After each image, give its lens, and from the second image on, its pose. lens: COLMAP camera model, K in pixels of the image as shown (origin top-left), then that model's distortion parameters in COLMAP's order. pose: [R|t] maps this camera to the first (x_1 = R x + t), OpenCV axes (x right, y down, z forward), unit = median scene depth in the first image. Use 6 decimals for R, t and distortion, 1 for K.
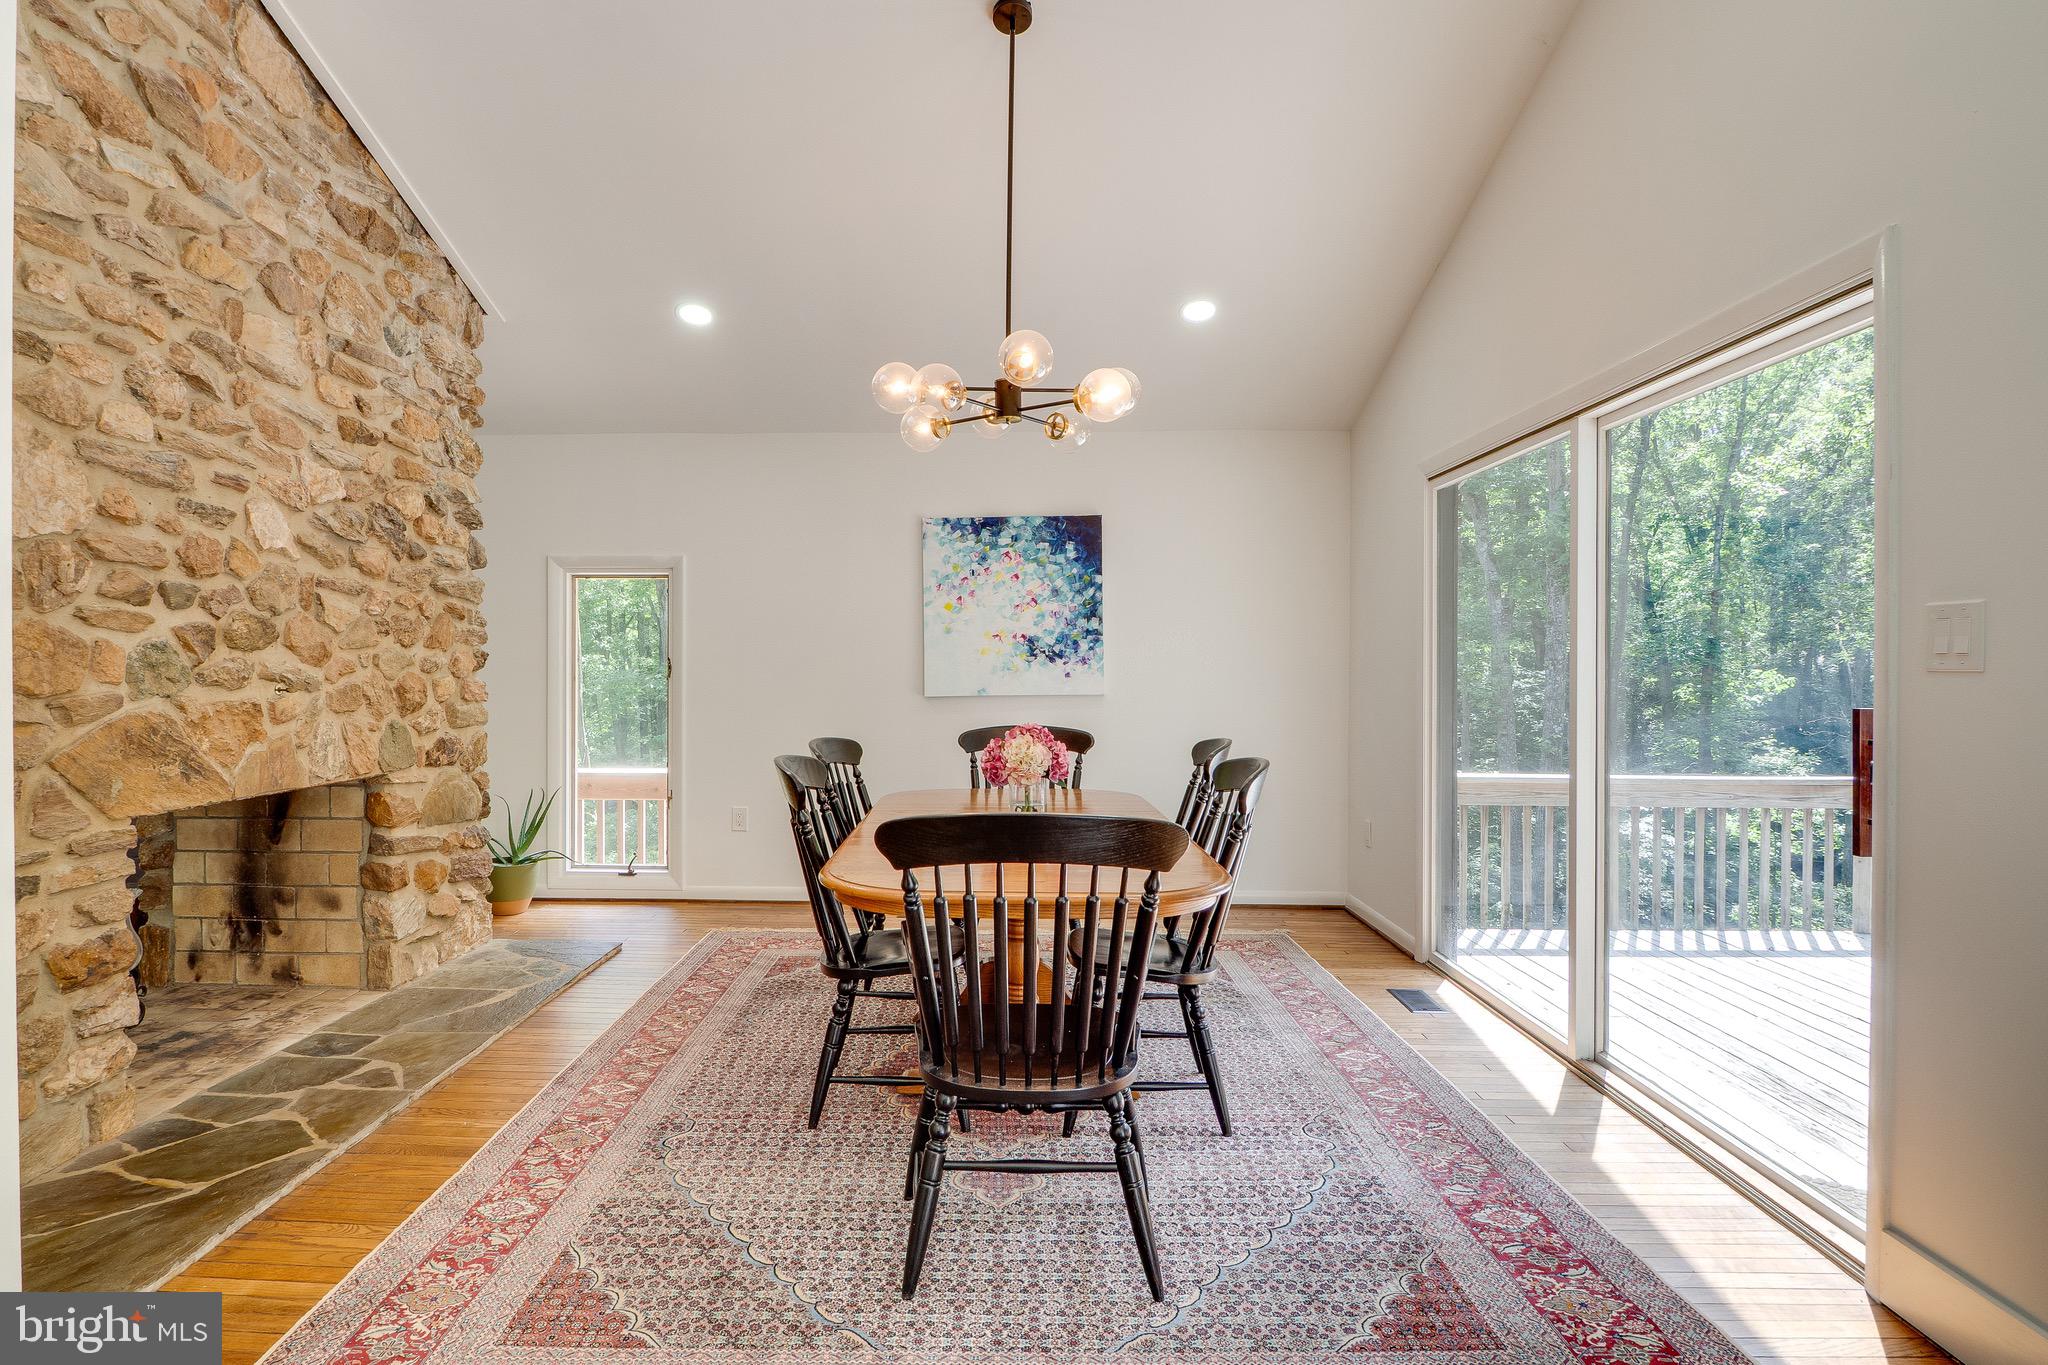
lens RADIAL K [[1119.8, 0, 989.2], [0, 1119.8, 680.7], [0, 0, 1]] dist [-0.002128, -0.002897]
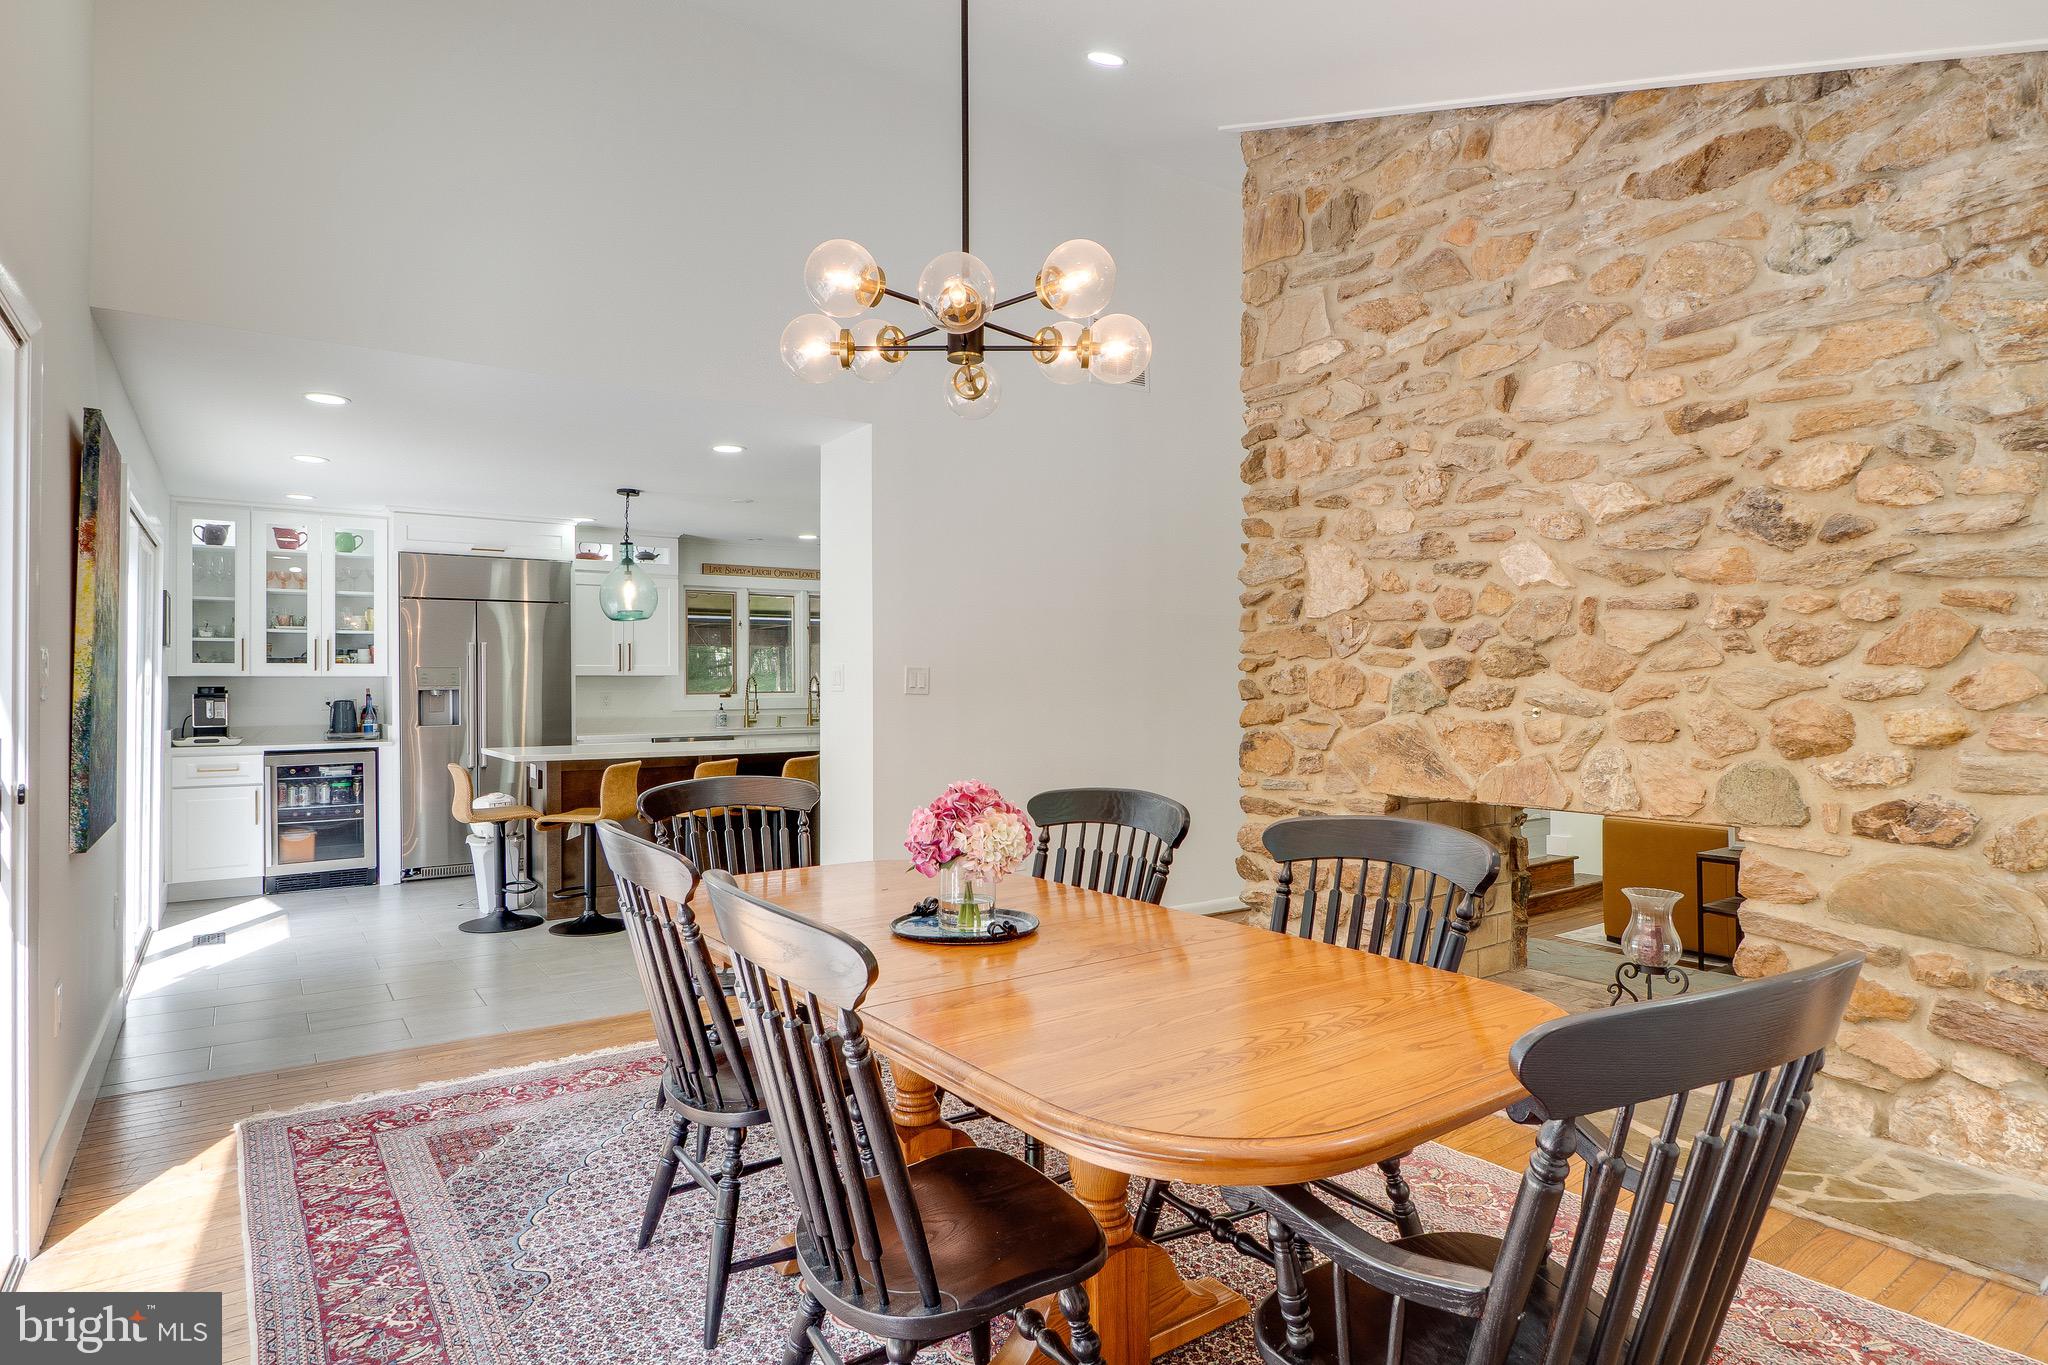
lens RADIAL K [[1119.8, 0, 989.2], [0, 1119.8, 680.7], [0, 0, 1]] dist [-0.002128, -0.002897]
pose [[-0.812386, -0.003325, -0.583110, 0.413699], [-0.006635, 0.999972, 0.003542, -0.022840], [0.583082, 0.006747, -0.812386, 1.529295]]
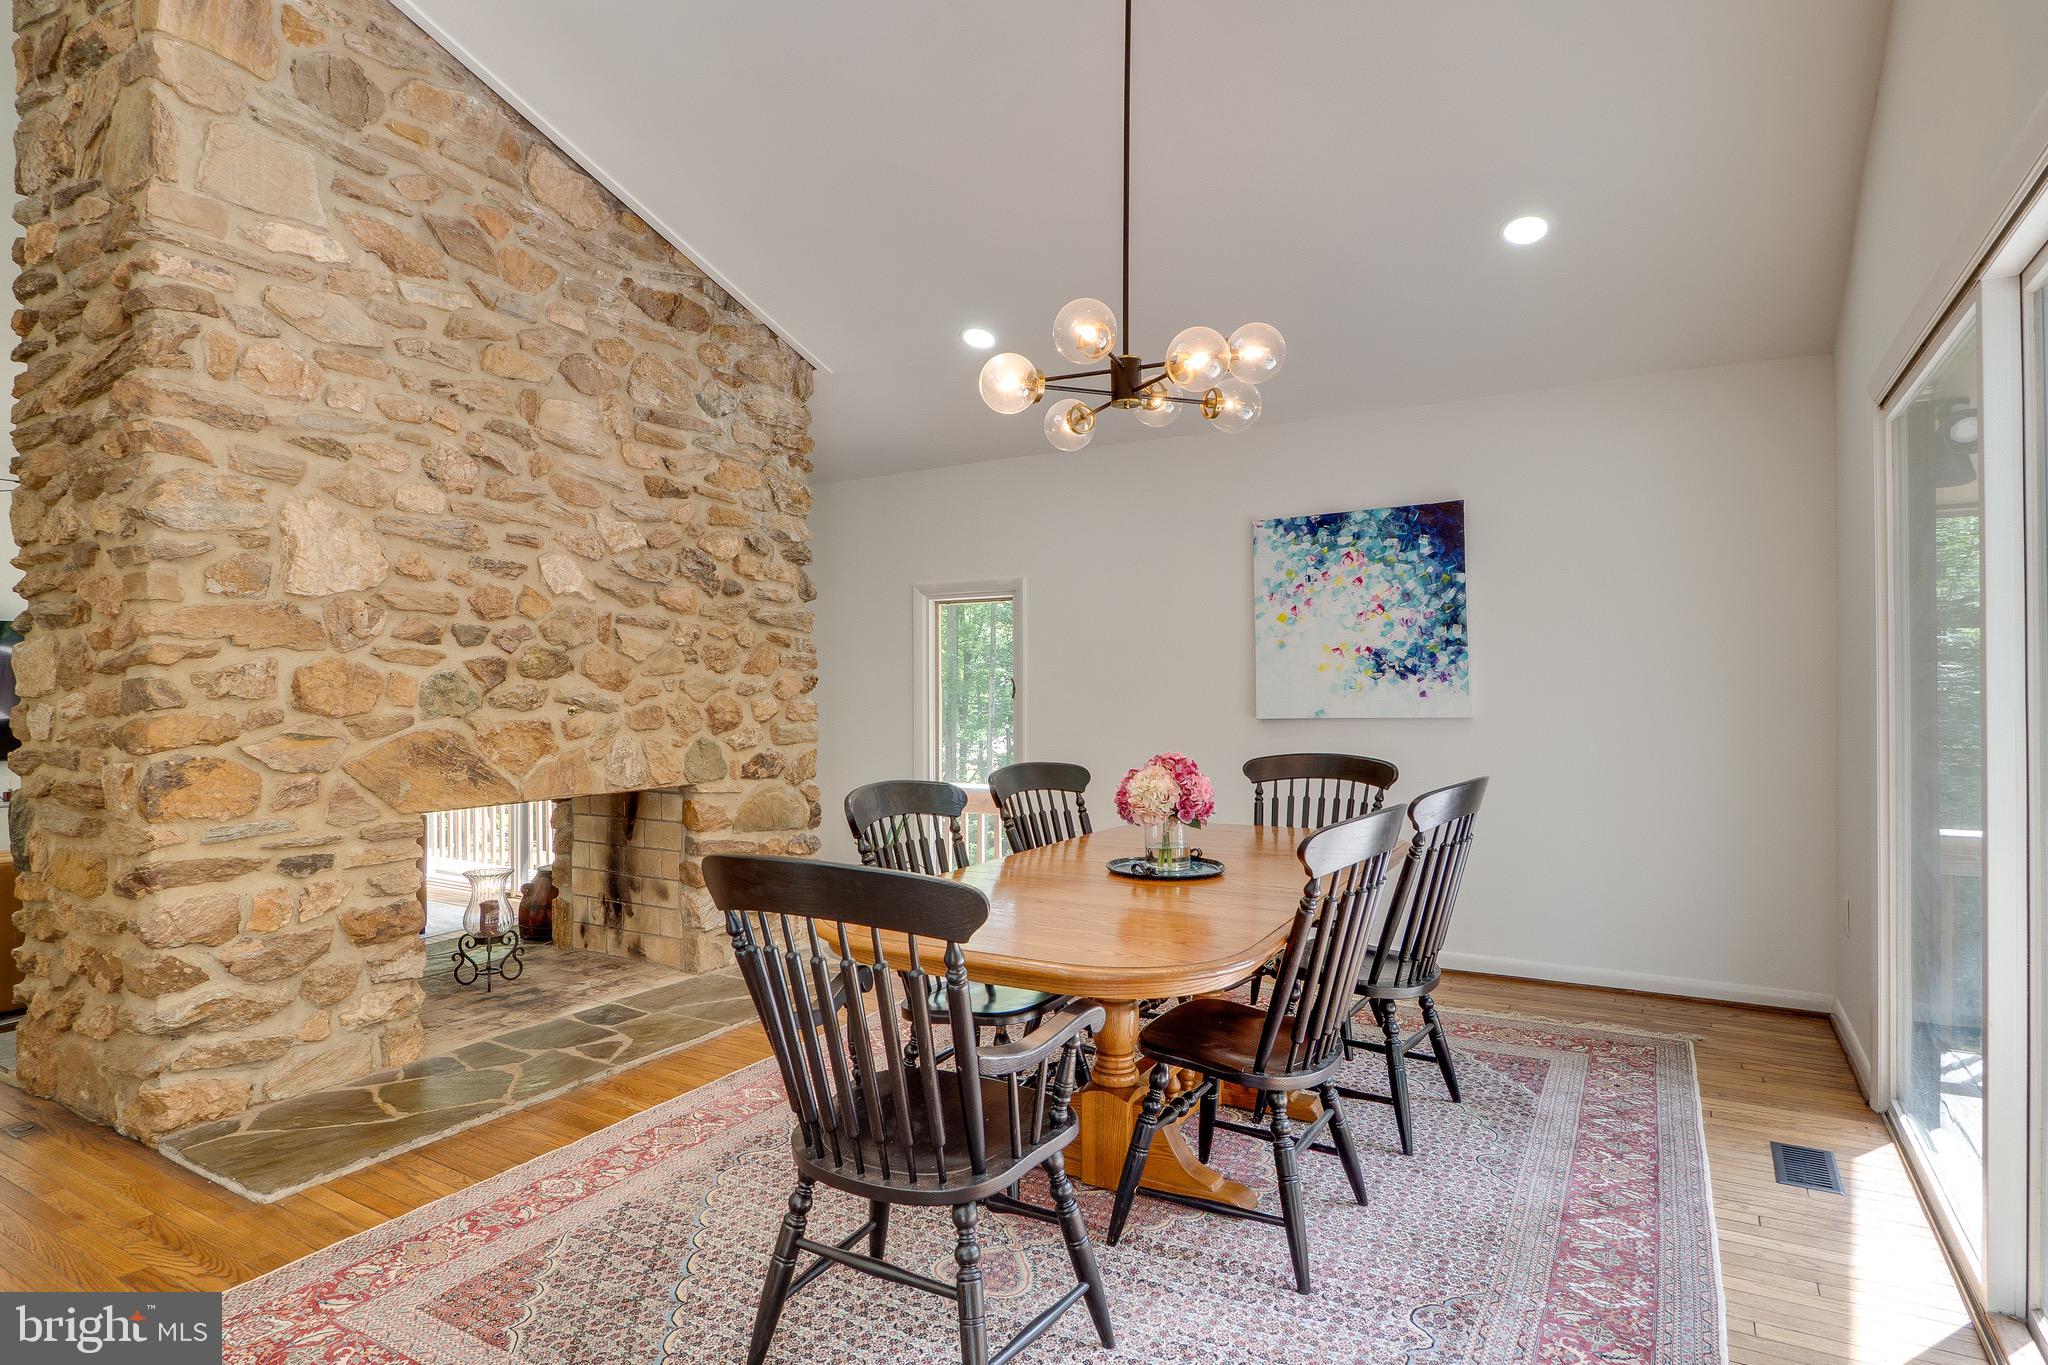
lens RADIAL K [[1120.2, 0, 1005.2], [0, 1120.2, 693.2], [0, 0, 1]] dist [-0.003265, -0.000973]
pose [[0.867640, -0.005125, -0.497167, 0.351027], [0.002690, 0.999981, -0.005614, -0.002884], [0.497186, 0.003533, 0.867637, 0.188177]]
